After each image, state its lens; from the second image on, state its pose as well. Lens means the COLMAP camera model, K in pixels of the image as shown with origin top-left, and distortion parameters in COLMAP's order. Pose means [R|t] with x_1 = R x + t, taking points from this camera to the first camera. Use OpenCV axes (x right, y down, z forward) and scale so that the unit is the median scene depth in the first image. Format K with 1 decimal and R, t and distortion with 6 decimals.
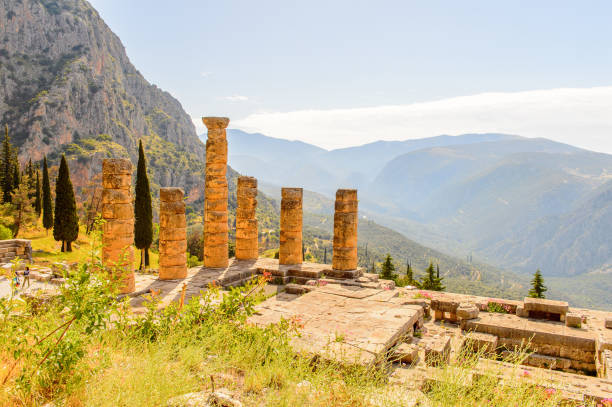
lens RADIAL K [[503.0, 0, 306.0], [0, 503.0, 203.5], [0, 0, 1]] dist [0.002955, -0.005452]
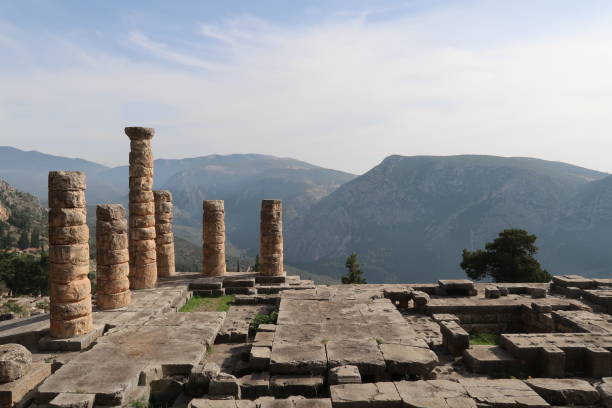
lens RADIAL K [[424.4, 0, 298.7], [0, 424.4, 205.8], [0, 0, 1]] dist [-0.000208, -0.003841]
pose [[0.895051, -0.040467, 0.444124, -0.258701], [0.047430, 0.998864, -0.004575, -0.008581], [-0.443434, 0.025159, 0.895954, 0.156985]]
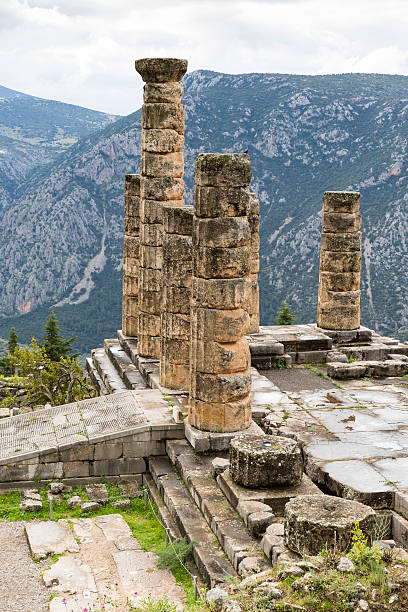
lens RADIAL K [[979.9, 0, 174.7], [0, 979.9, 277.5], [0, 0, 1]] dist [0.015714, -0.010498]
pose [[0.784713, -0.096997, 0.612224, -0.747645], [0.046283, 0.994092, 0.098175, -0.048770], [-0.618129, -0.048704, 0.784566, 0.212717]]
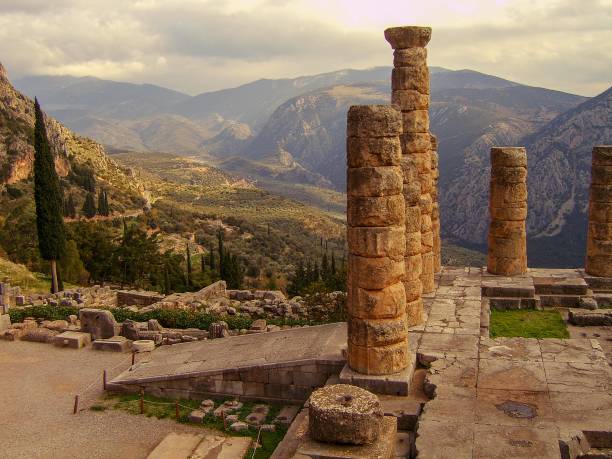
lens RADIAL K [[685.6, 0, 306.0], [0, 685.6, 229.5], [0, 0, 1]] dist [-0.112569, -0.000797]
pose [[0.976528, -0.077557, 0.200942, -0.437360], [0.059053, 0.993579, 0.096505, -0.026909], [-0.207136, -0.082374, 0.974838, 0.261239]]
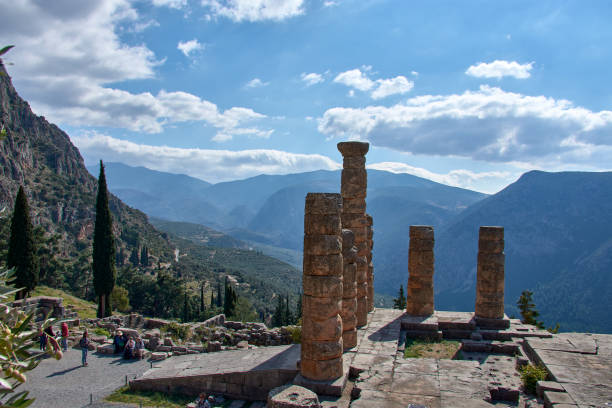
lens RADIAL K [[487.6, 0, 306.0], [0, 487.6, 204.0], [0, 0, 1]] dist [-0.147949, 0.118349]
pose [[0.971391, -0.004233, 0.237446, -0.425601], [0.019416, 0.997910, -0.061641, -0.022317], [-0.236689, 0.064488, 0.969443, 0.238303]]
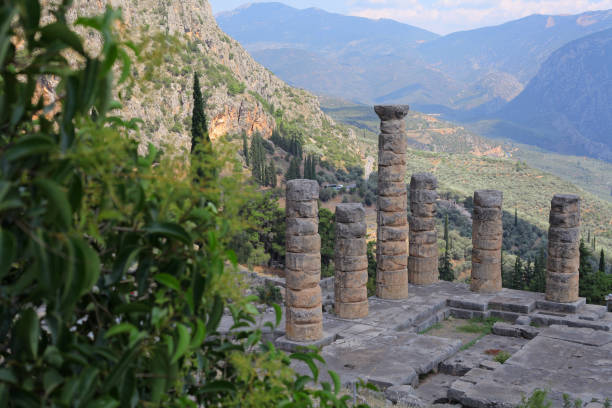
lens RADIAL K [[890.4, 0, 306.0], [0, 890.4, 204.0], [0, 0, 1]] dist [-0.046070, -0.053168]
pose [[0.994287, -0.011905, -0.106077, -0.159034], [0.020529, 0.996536, 0.080588, -0.126405], [0.104750, -0.082305, 0.991087, -0.346667]]
